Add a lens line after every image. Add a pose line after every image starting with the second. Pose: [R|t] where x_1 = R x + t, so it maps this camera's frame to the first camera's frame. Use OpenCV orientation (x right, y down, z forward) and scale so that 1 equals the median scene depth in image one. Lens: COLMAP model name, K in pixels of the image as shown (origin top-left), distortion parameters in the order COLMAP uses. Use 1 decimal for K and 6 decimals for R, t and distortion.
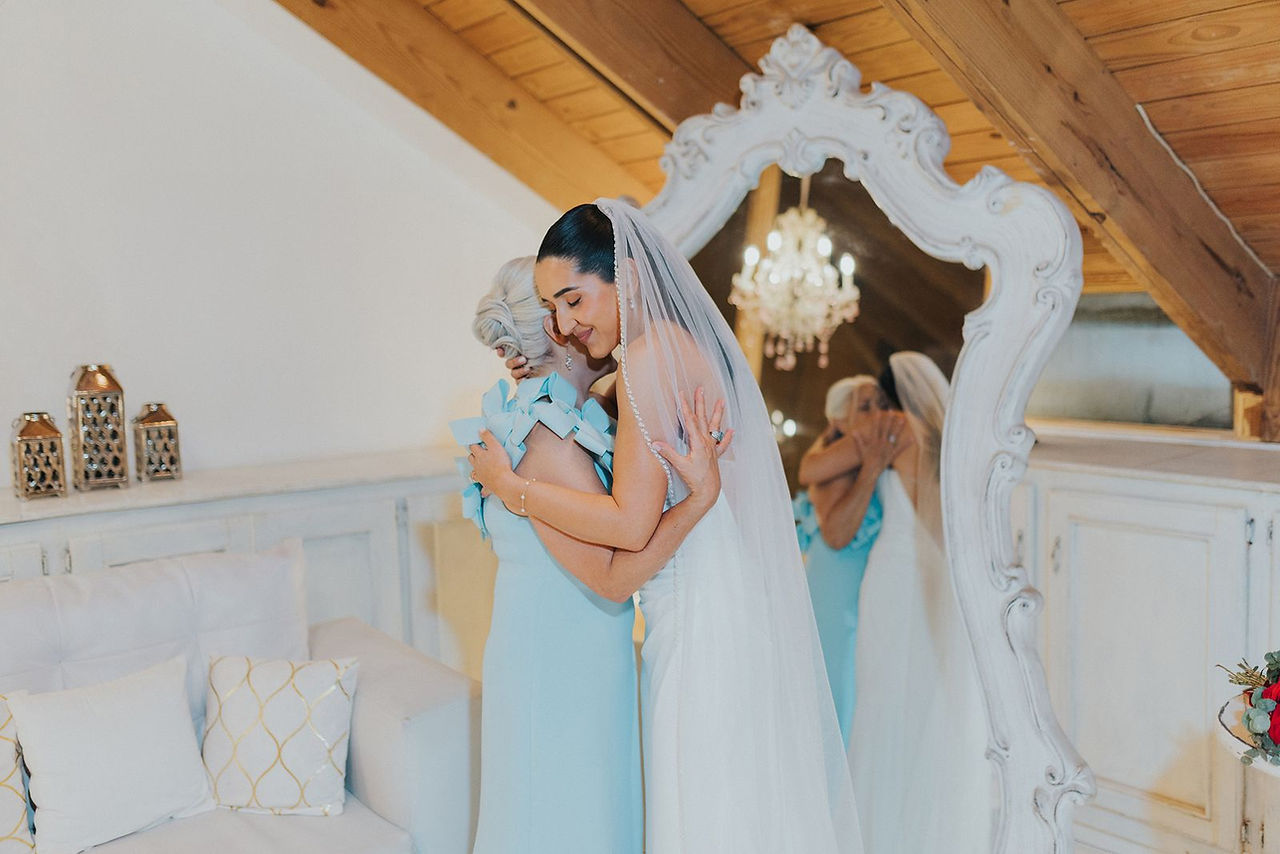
lens RADIAL K [[1248.3, 0, 640.0], [0, 1248.3, 427.0], [0, 0, 1]] dist [0.043028, -0.001024]
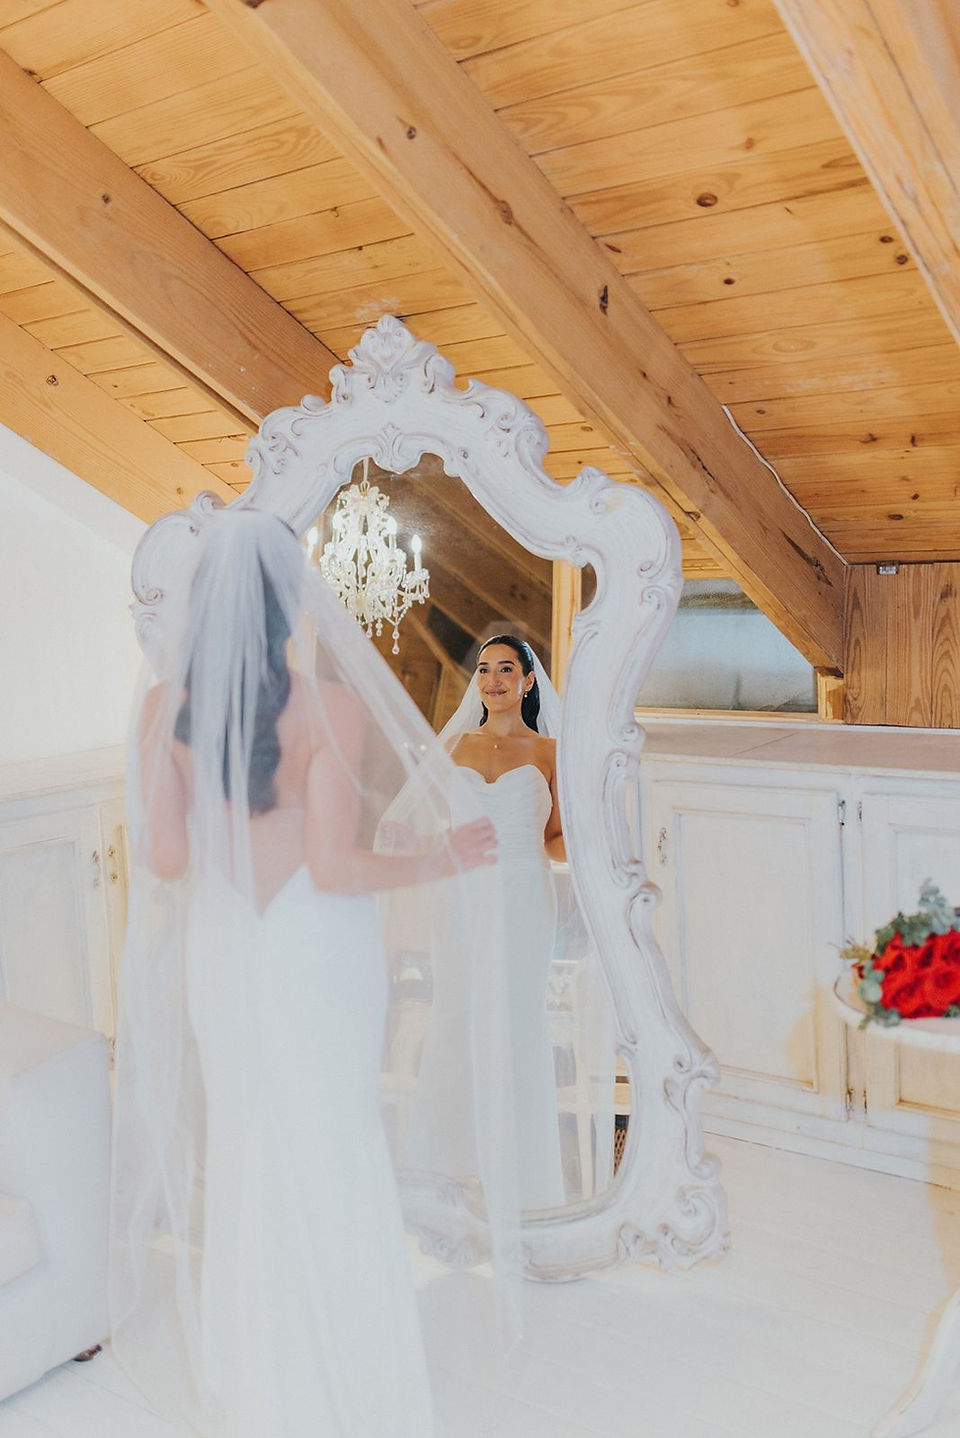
lens RADIAL K [[1410.3, 0, 480.0], [0, 1410.3, 719.0], [0, 0, 1]] dist [0.066217, -0.007029]
pose [[0.974935, -0.047132, 0.217442, -0.059125], [0.046595, 0.998885, 0.007598, -0.017521], [-0.217558, 0.002724, 0.976044, -0.080355]]
